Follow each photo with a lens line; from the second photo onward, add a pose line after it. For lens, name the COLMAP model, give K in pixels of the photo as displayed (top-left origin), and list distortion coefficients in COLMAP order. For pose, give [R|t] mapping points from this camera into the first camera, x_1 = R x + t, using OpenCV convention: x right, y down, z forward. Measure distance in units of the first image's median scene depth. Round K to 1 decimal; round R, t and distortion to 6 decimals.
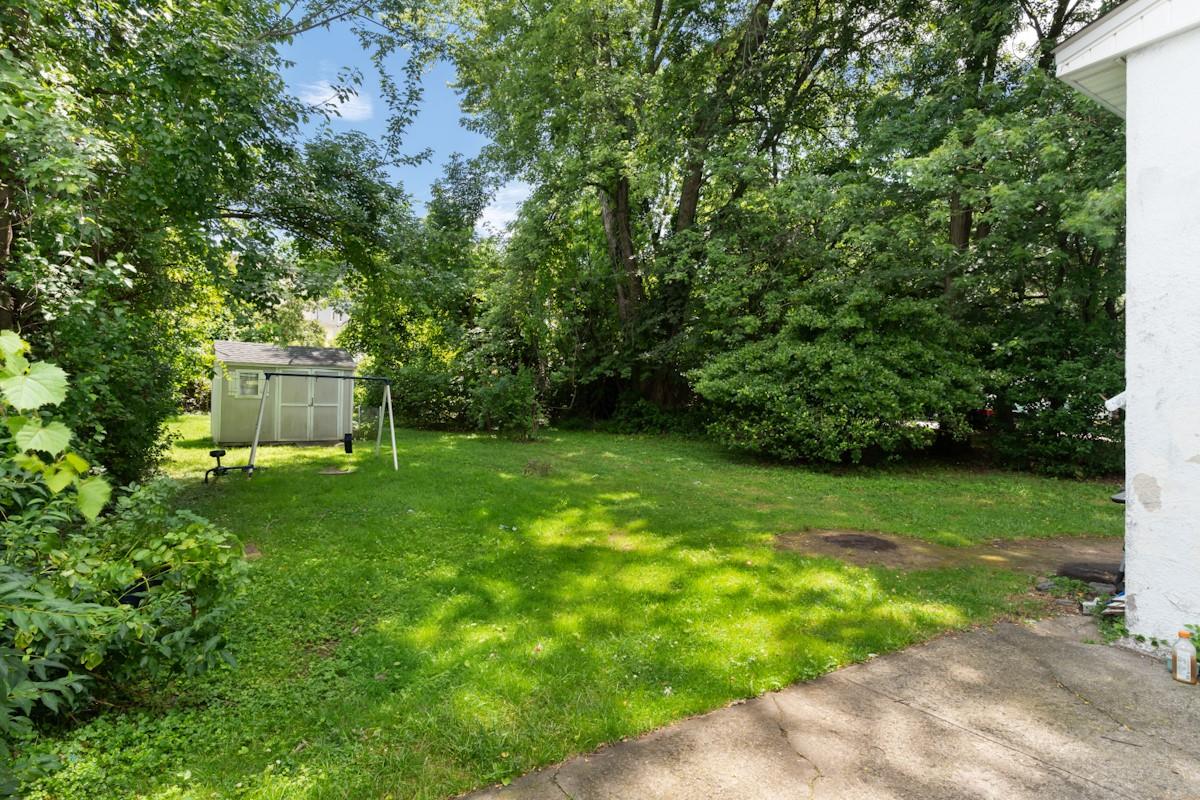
lens RADIAL K [[604.0, 0, 601.2], [0, 604.0, 398.9], [0, 0, 1]] dist [-0.007505, -0.000140]
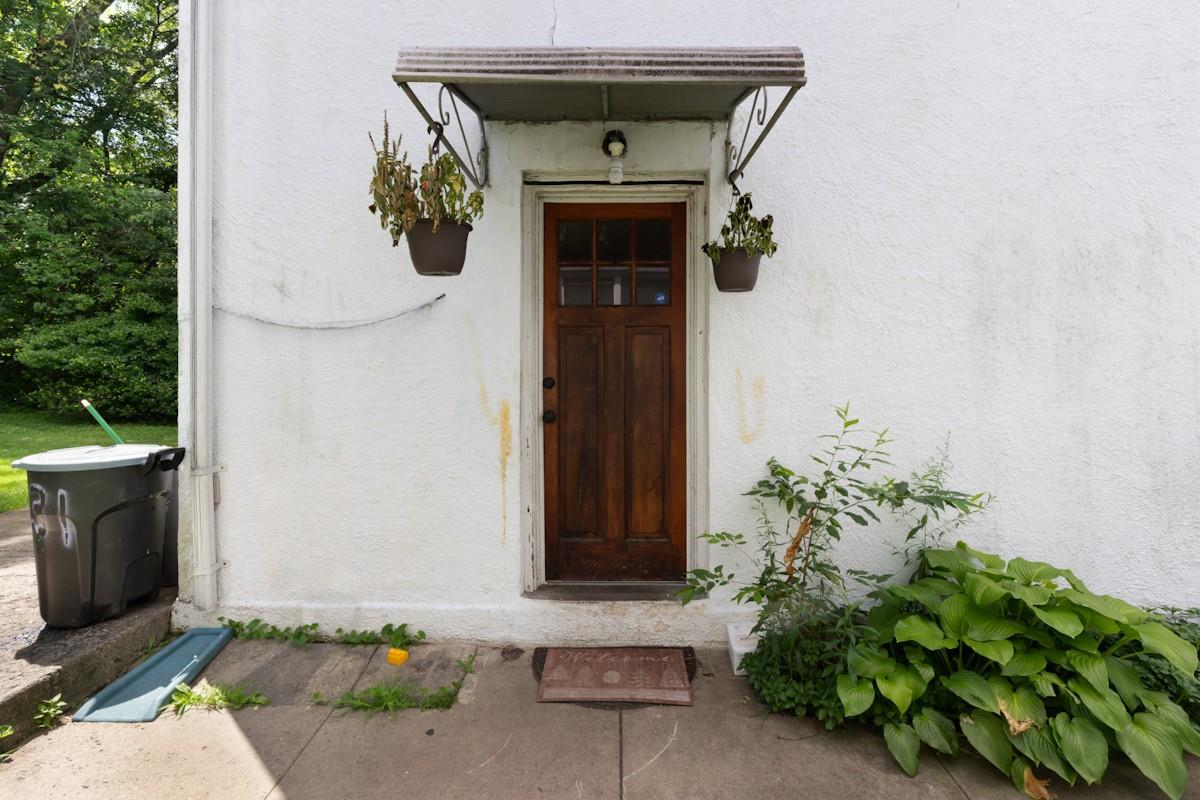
lens RADIAL K [[558.6, 0, 600.6], [0, 558.6, 389.7], [0, 0, 1]] dist [0.000637, -0.000101]
pose [[0.532488, -0.012123, 0.846351, -0.129256], [-0.001126, 0.999886, 0.015030, 0.024520], [-0.846437, -0.008956, 0.532414, -0.395393]]
